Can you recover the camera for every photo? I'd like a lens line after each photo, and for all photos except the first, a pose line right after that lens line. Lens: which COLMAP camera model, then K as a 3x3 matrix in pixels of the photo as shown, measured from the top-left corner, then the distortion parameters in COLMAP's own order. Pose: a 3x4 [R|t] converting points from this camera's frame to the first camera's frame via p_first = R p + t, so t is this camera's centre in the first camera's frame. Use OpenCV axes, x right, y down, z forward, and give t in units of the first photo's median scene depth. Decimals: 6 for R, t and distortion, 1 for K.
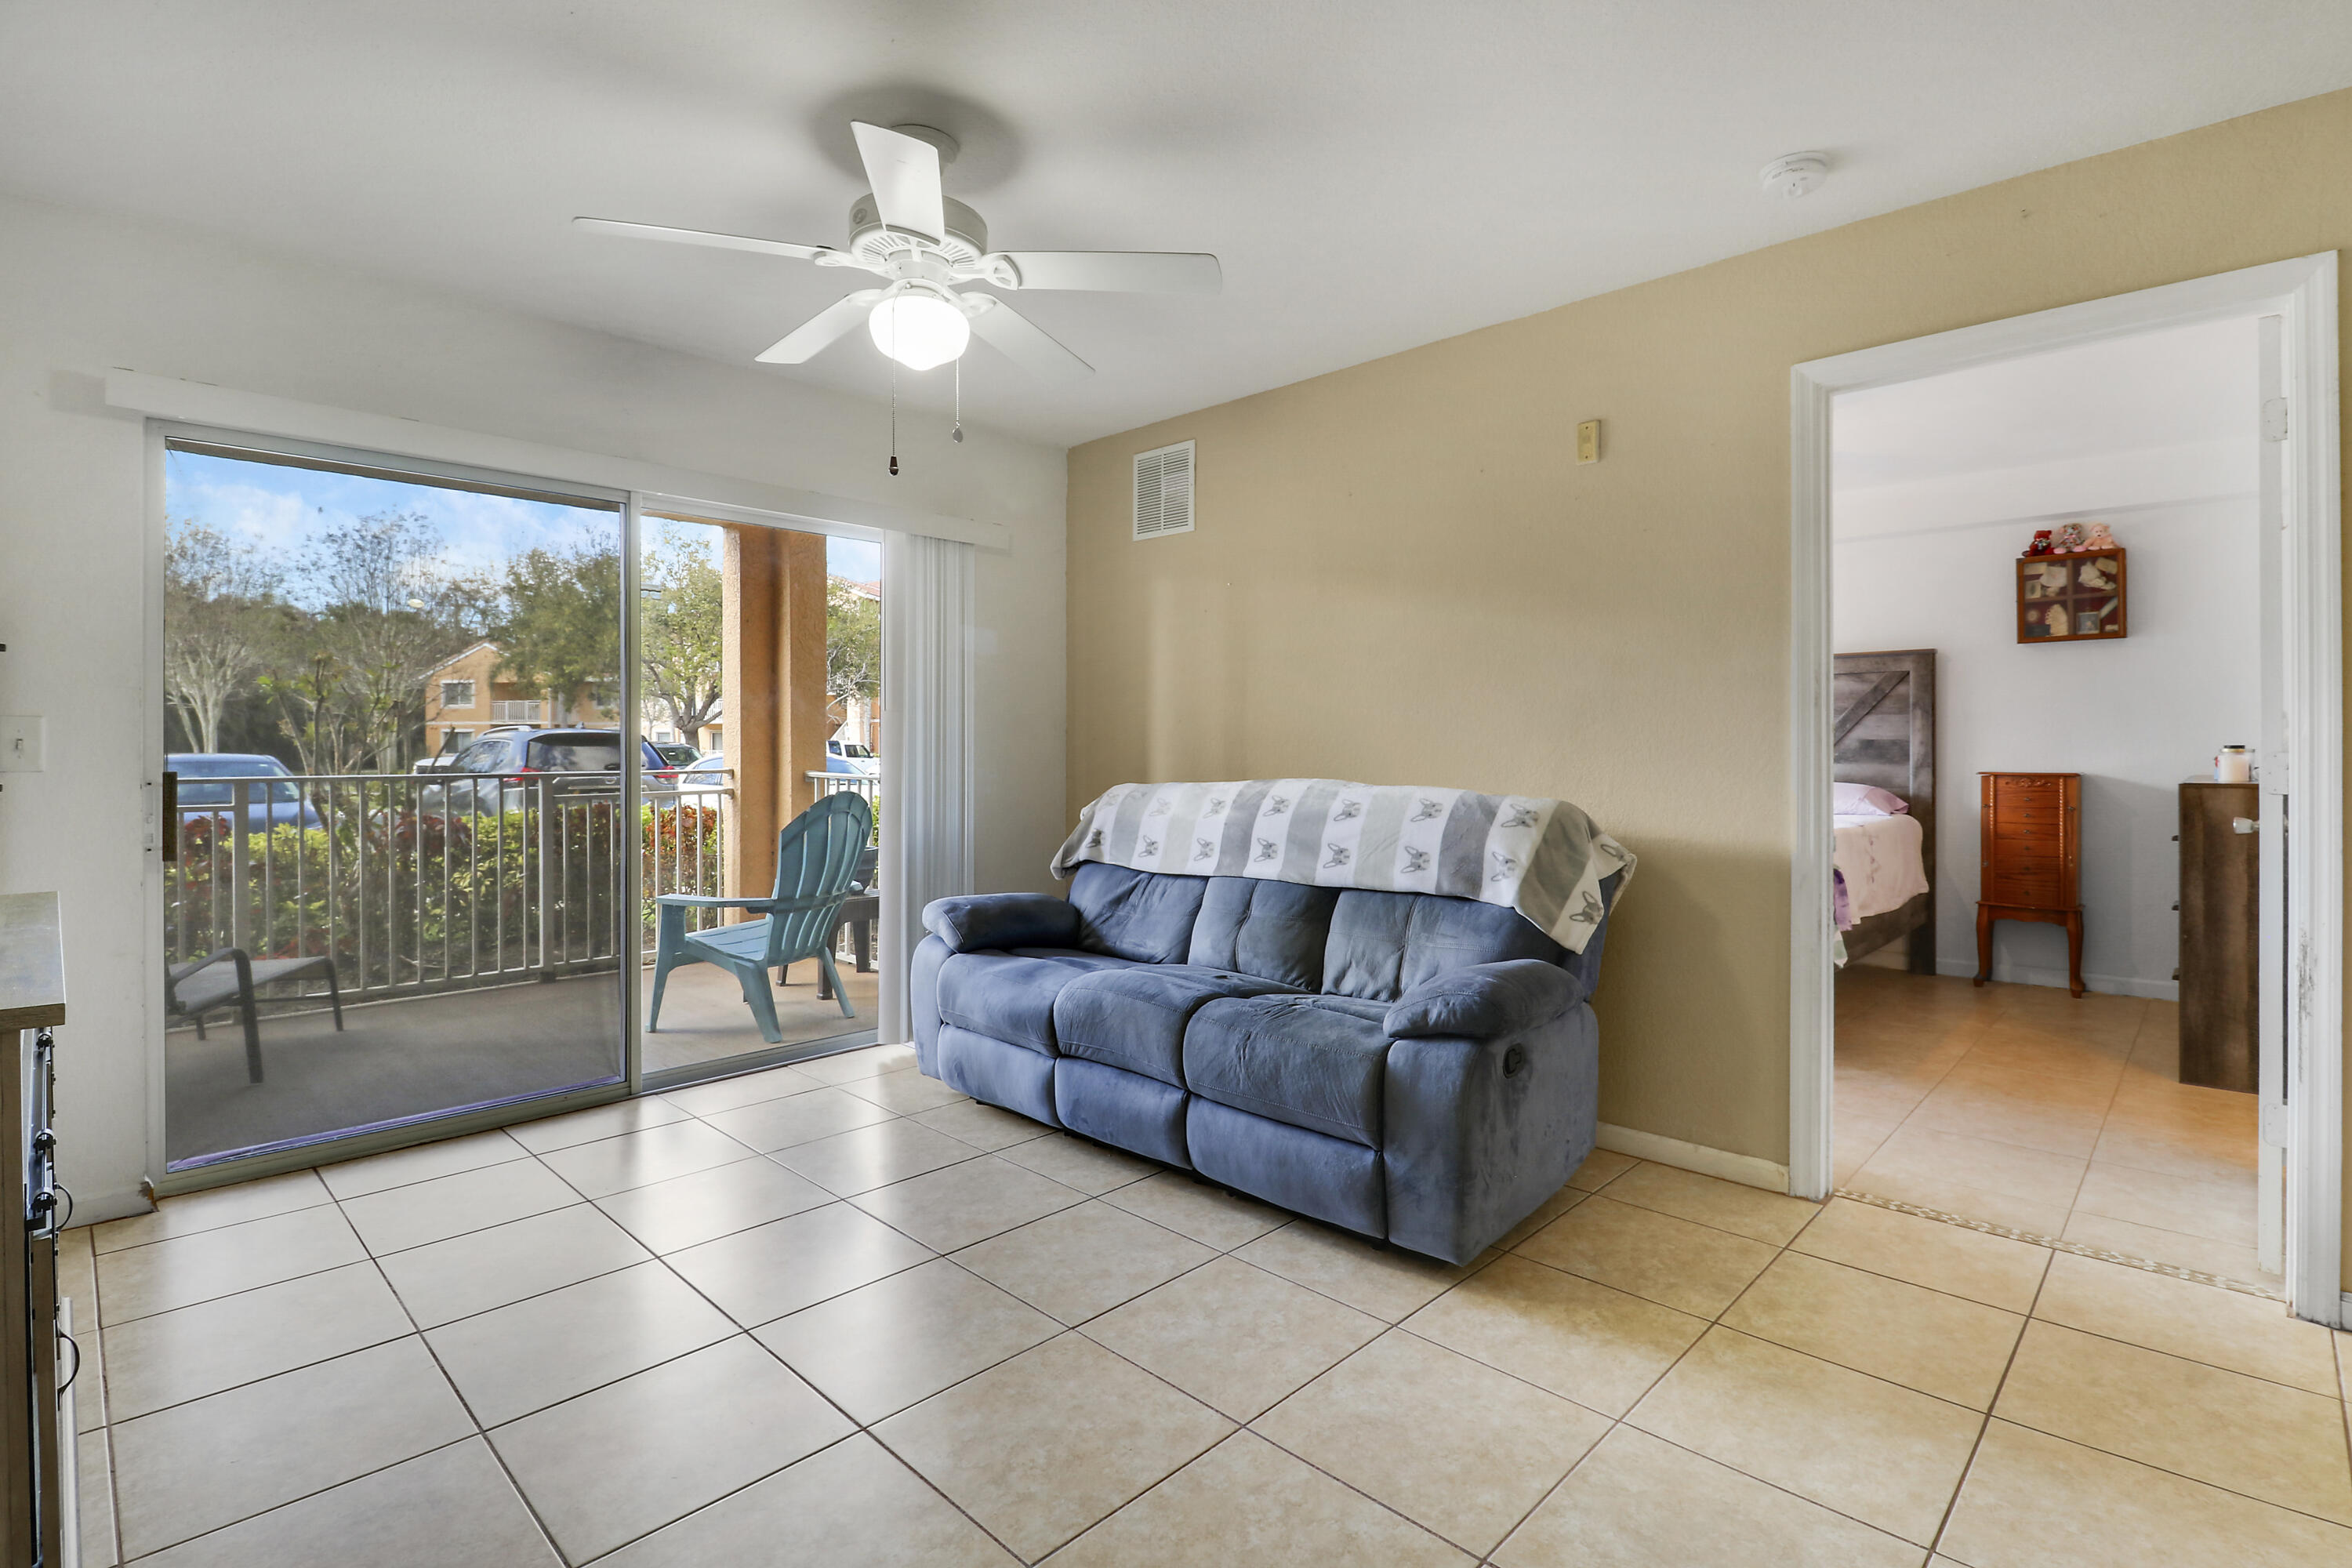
lens RADIAL K [[1131.4, 0, 1183.6], [0, 1131.4, 729.6], [0, 0, 1]] dist [-0.015650, -0.000799]
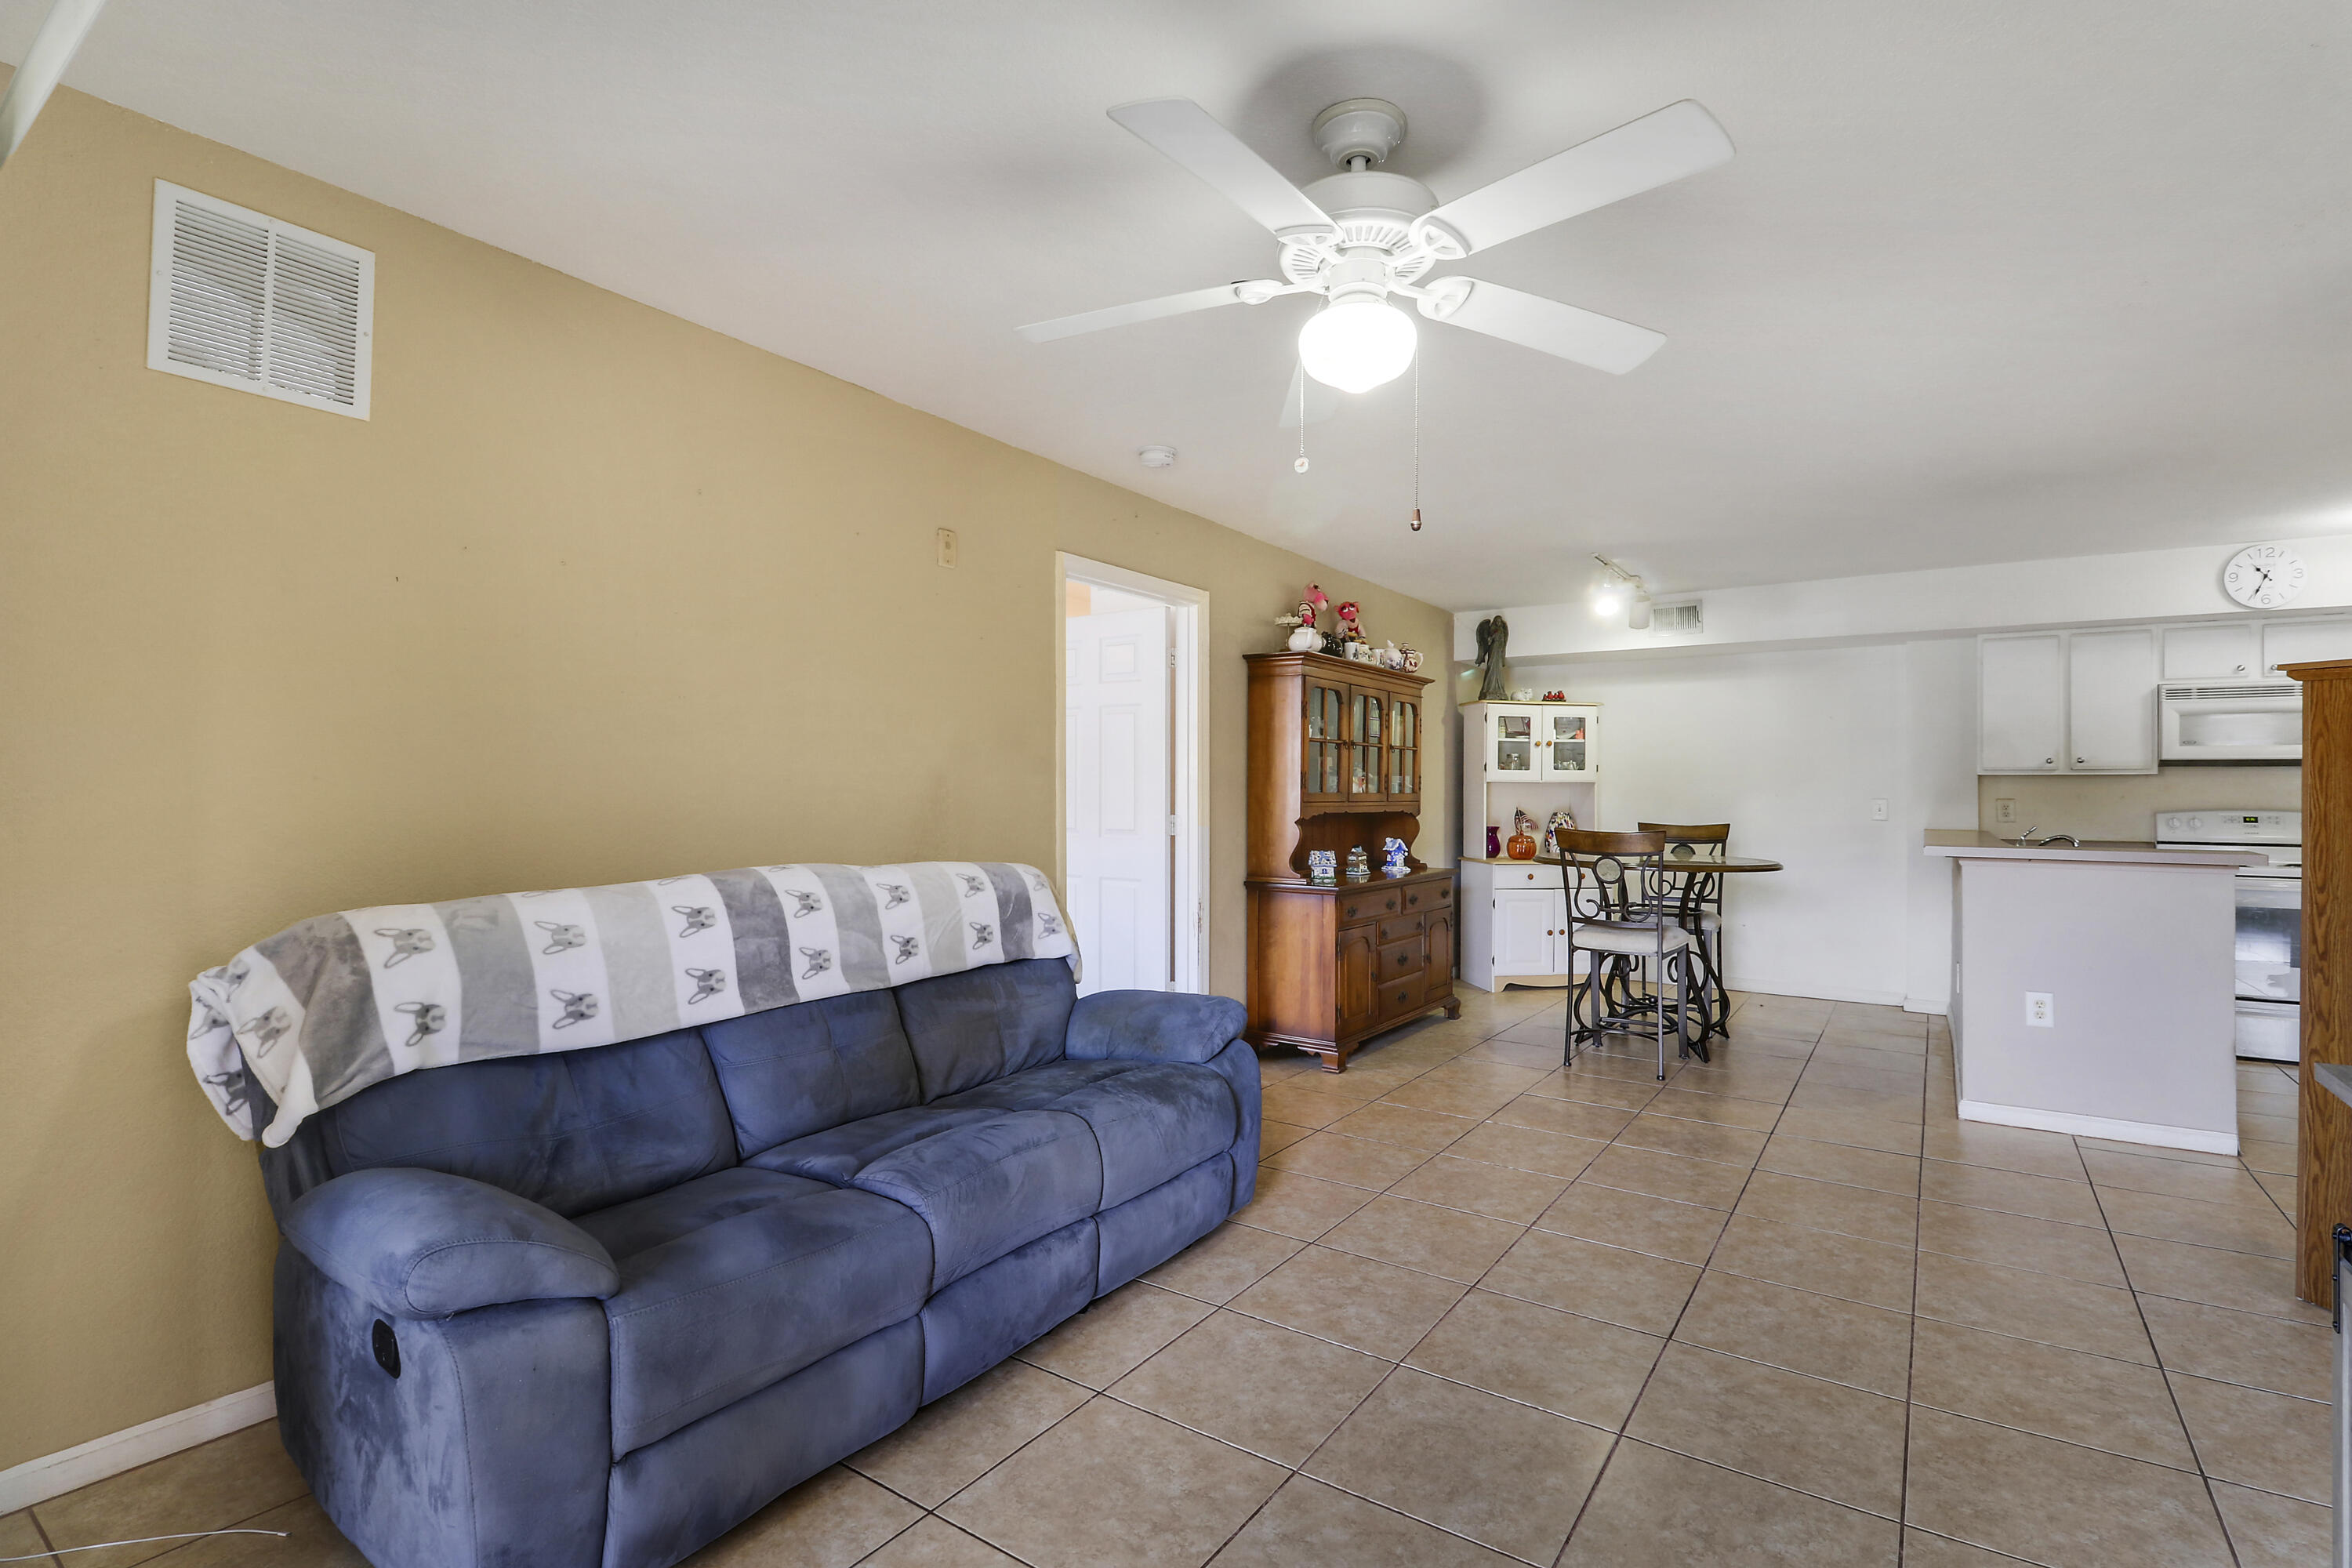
lens RADIAL K [[1080.7, 0, 1204.6], [0, 1080.7, 791.4], [0, 0, 1]] dist [-0.001749, -0.012717]
pose [[-0.183785, 0.004194, 0.982957, -0.930619], [-0.020110, 0.999766, -0.008026, -0.011678], [-0.982761, -0.021243, -0.183658, 1.173261]]
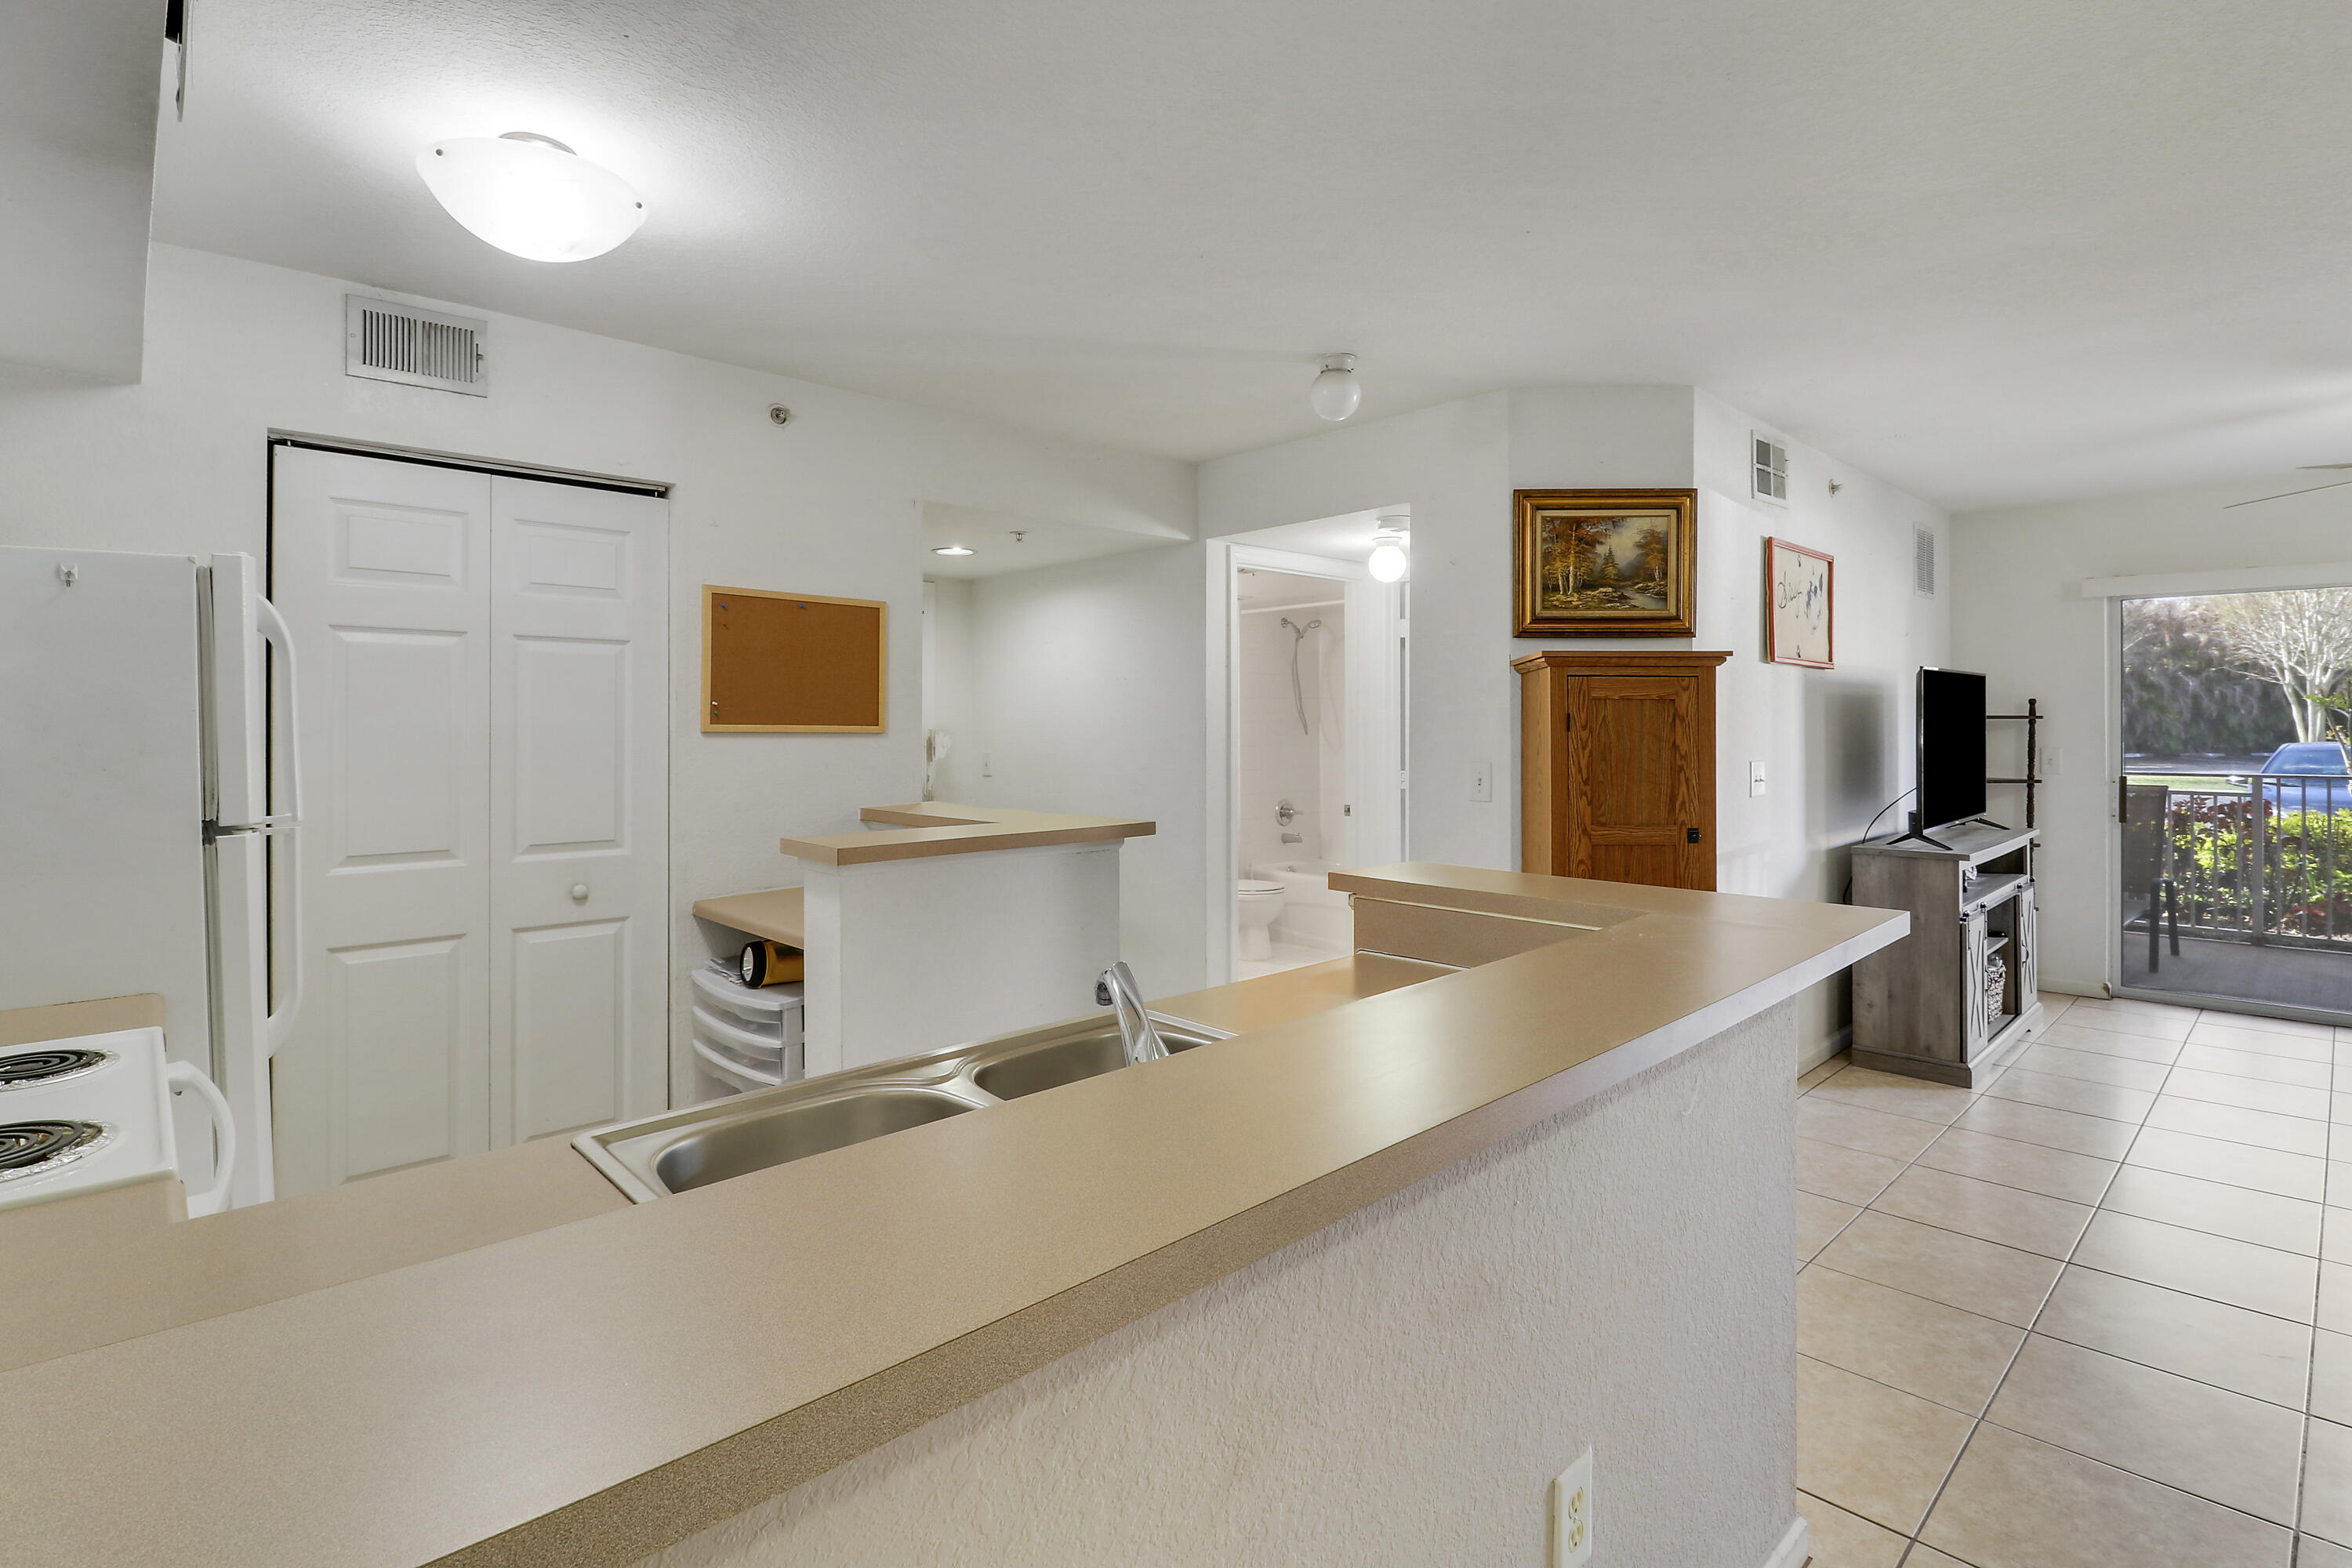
lens RADIAL K [[1131.4, 0, 1183.6], [0, 1131.4, 729.6], [0, 0, 1]] dist [-0.015650, -0.000799]
pose [[-0.033345, 0.009531, -0.999398, 1.163181], [0.018246, 0.999794, 0.008926, -0.096819], [0.999277, -0.017937, -0.033512, -0.596670]]
